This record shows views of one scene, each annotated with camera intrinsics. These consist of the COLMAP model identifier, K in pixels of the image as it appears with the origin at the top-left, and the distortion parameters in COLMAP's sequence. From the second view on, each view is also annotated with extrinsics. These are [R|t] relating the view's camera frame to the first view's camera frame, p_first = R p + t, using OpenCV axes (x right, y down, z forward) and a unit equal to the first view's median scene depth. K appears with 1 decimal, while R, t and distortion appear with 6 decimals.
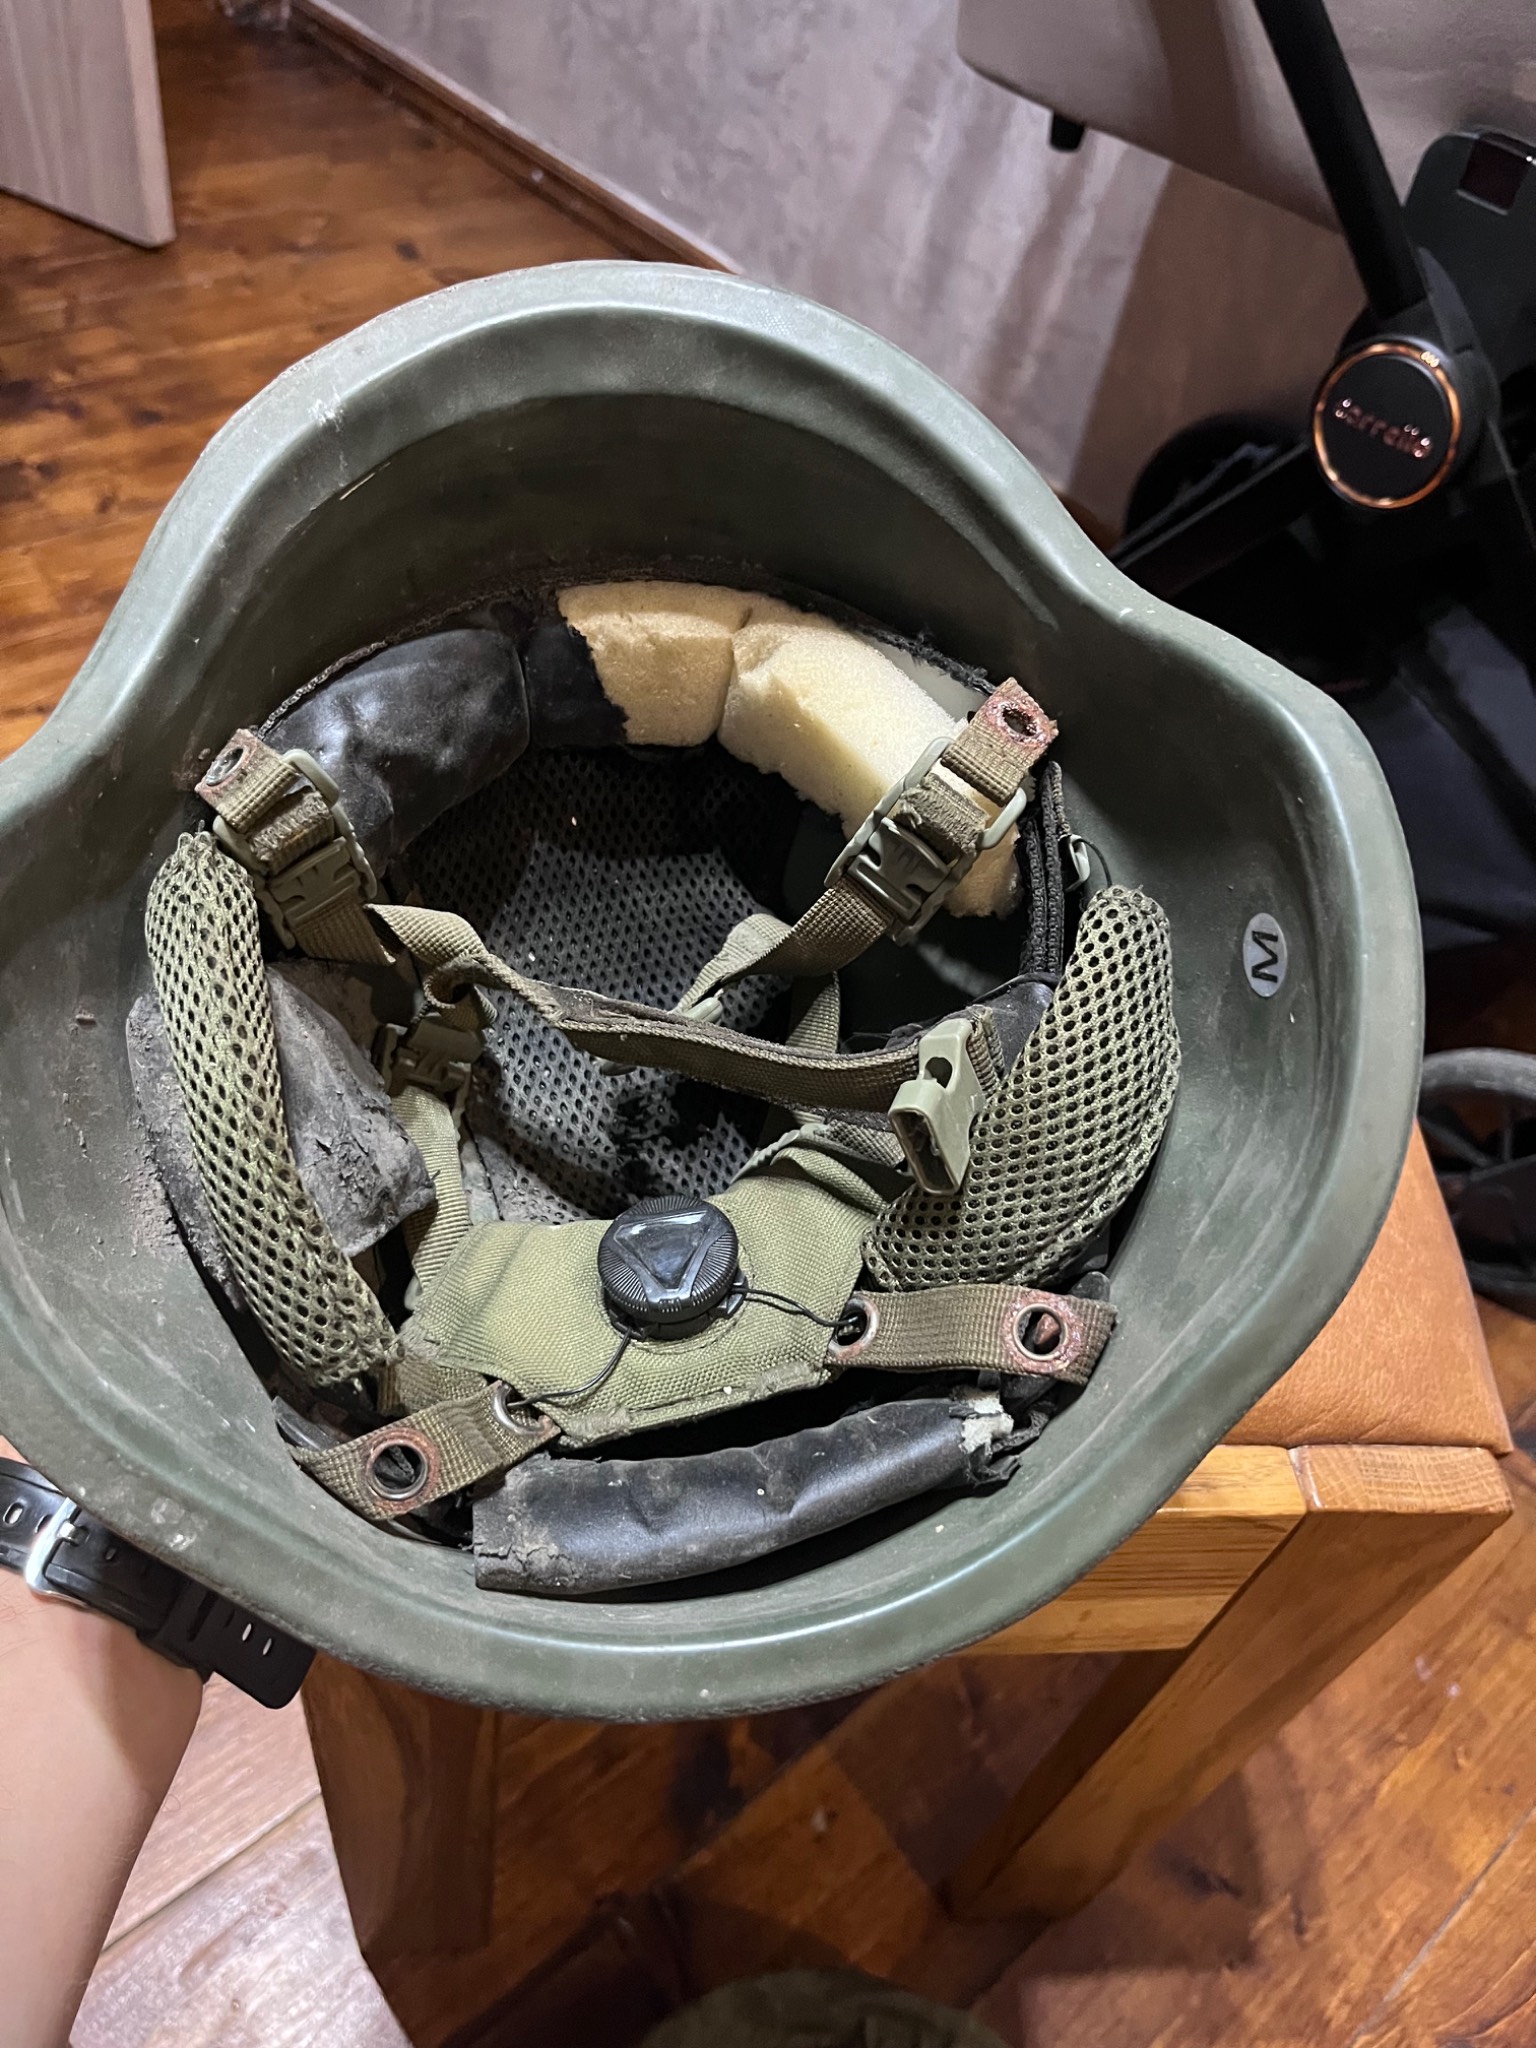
lens RADIAL K [[1572.6, 0, 768.0], [0, 1572.6, 1024.0], [0, 0, 1]] dist [0.050867, -0.101541]
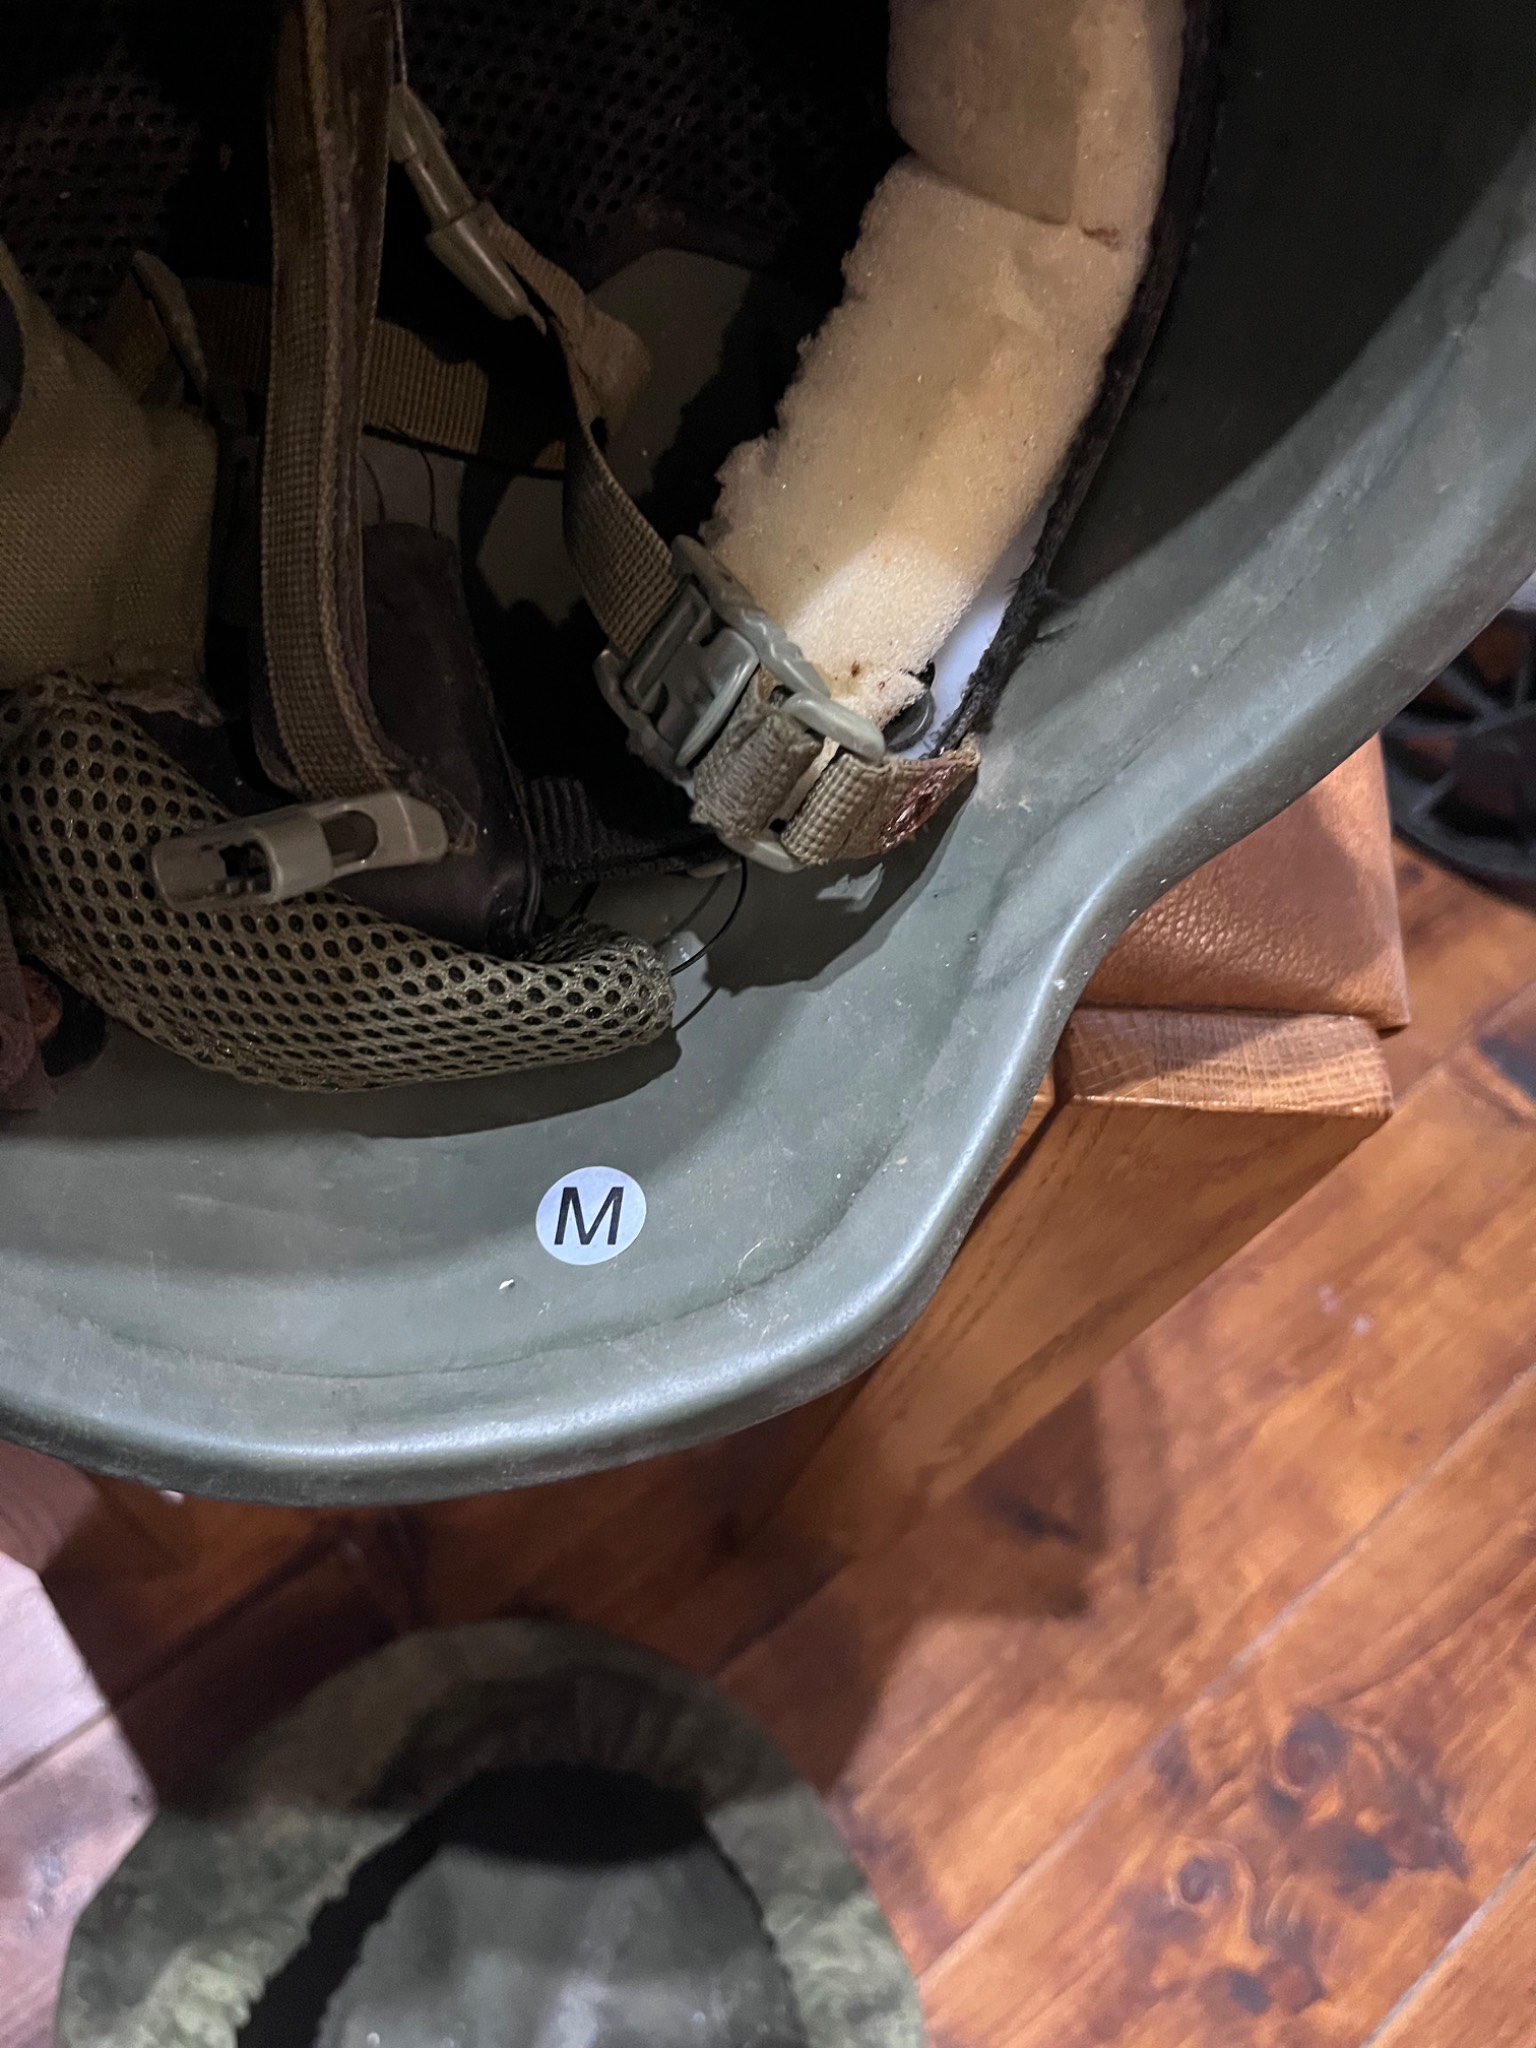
lens RADIAL K [[1584.8, 0, 763.5], [0, 1584.8, 1035.4], [0, 0, 1]] dist [0.042911, -0.115563]
pose [[0.999440, 0.030591, -0.013566, 0.119803], [-0.026244, 0.968038, 0.249427, 0.066231], [0.020763, -0.248931, 0.968299, 0.204447]]
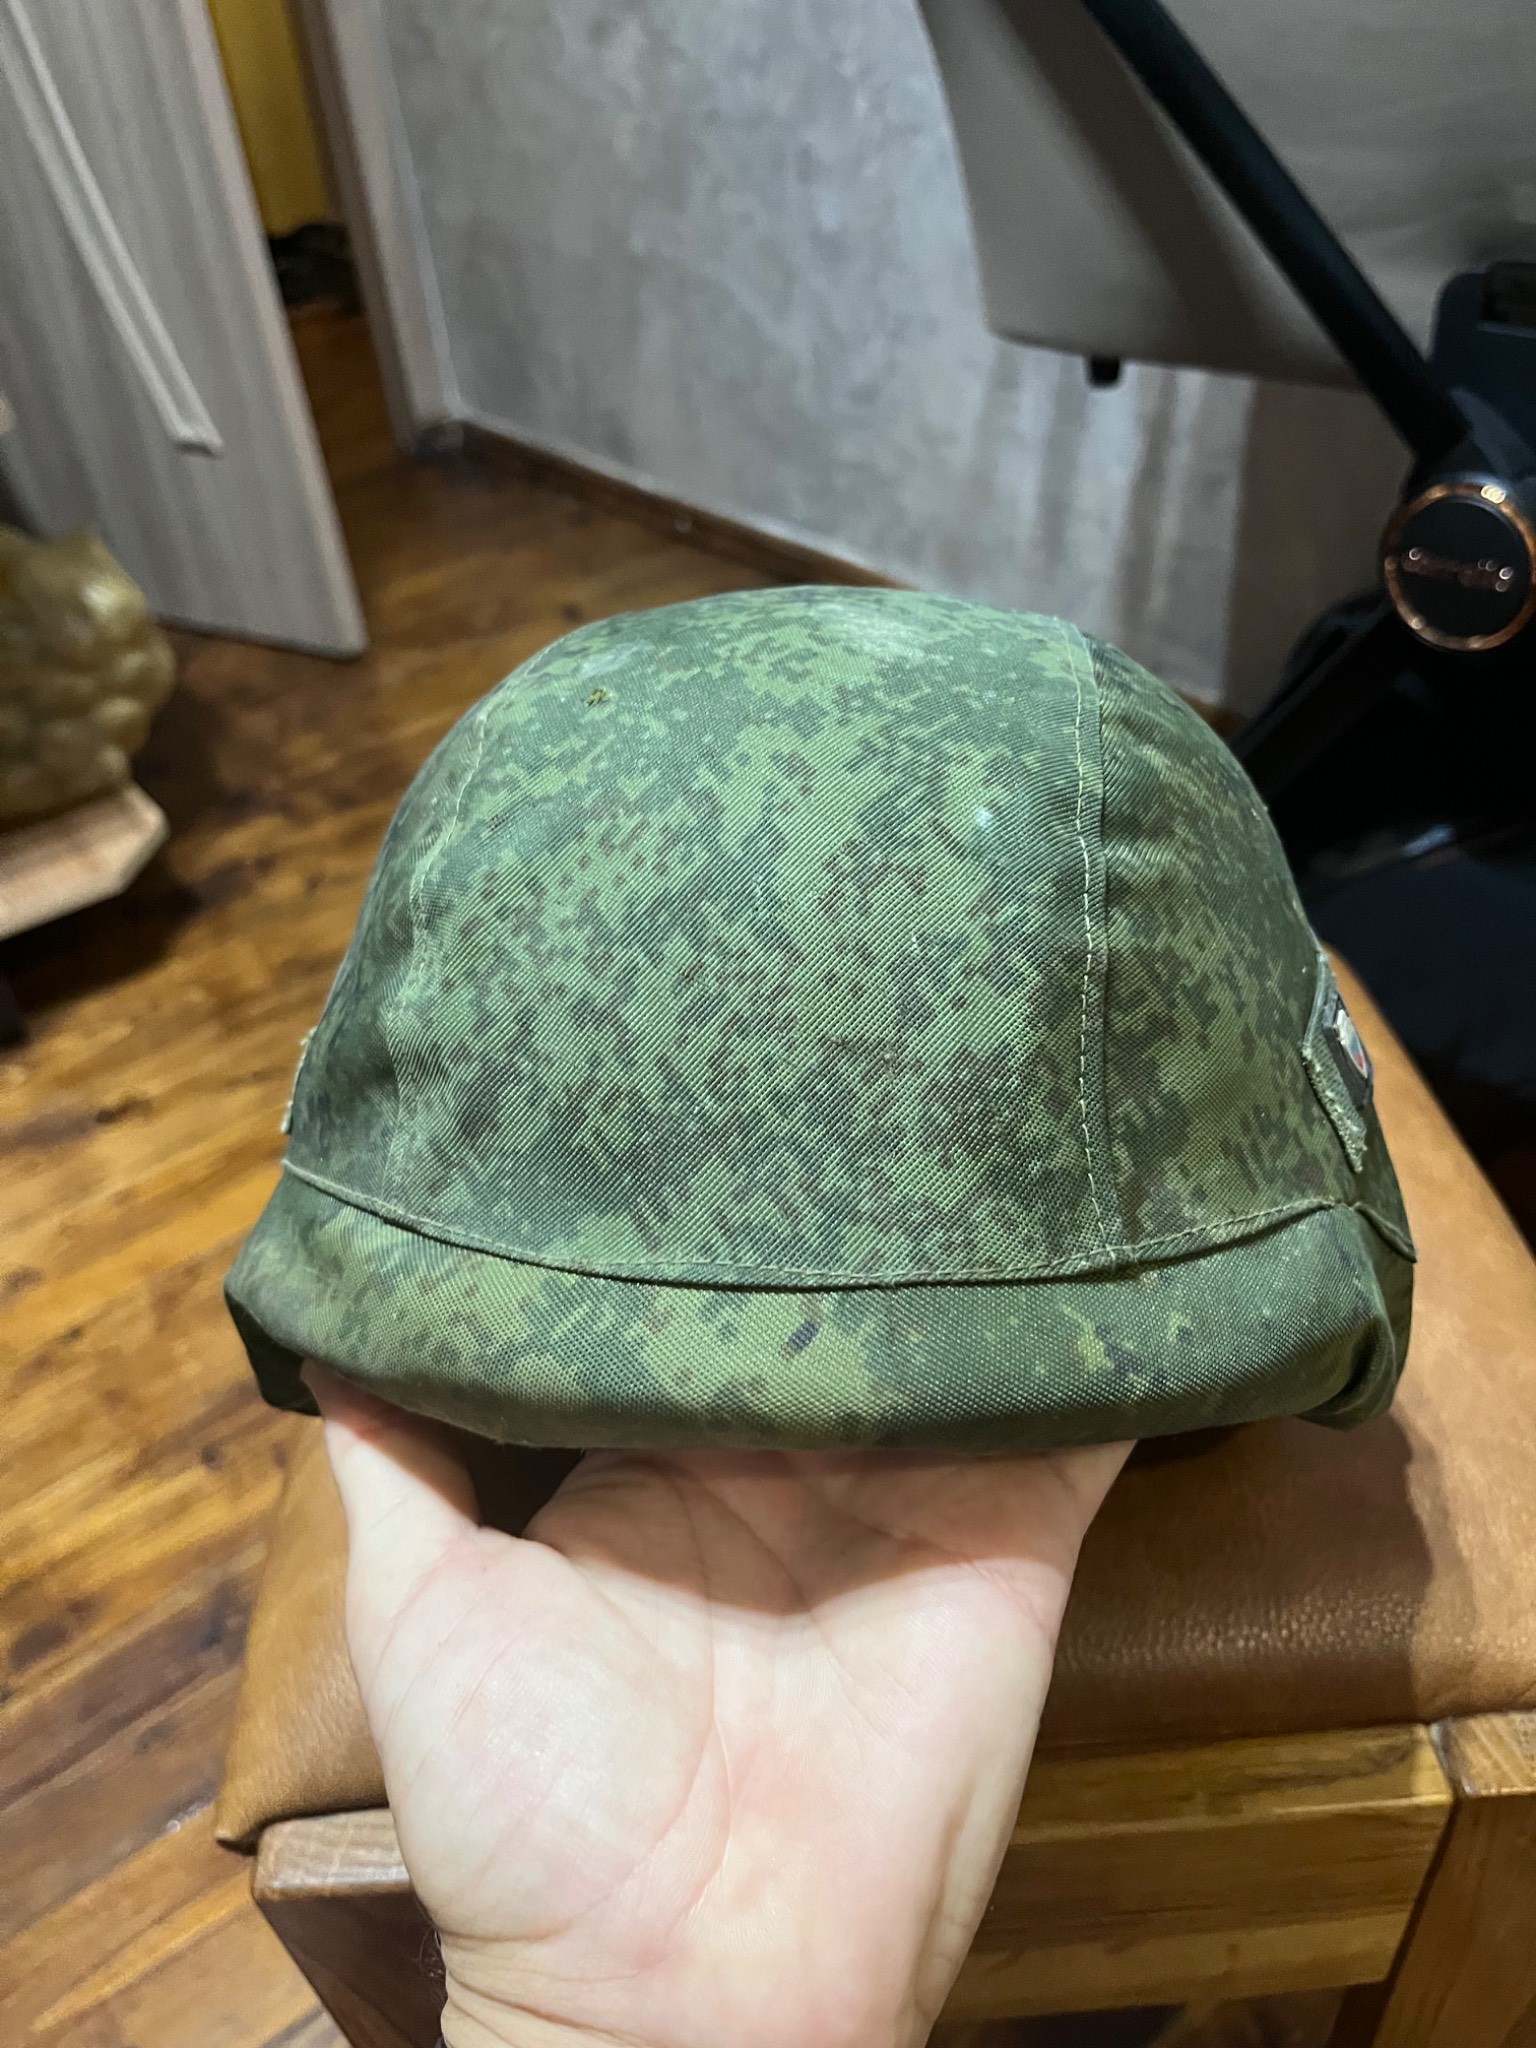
lens RADIAL K [[1590.3, 0, 737.3], [0, 1590.3, 1020.8], [0, 0, 1]] dist [0.008867, -0.065267]
pose [[0.968302, -0.156041, -0.195046, 0.104028], [0.118473, 0.974347, -0.191346, 0.013472], [0.219900, 0.162173, 0.961948, 0.034439]]
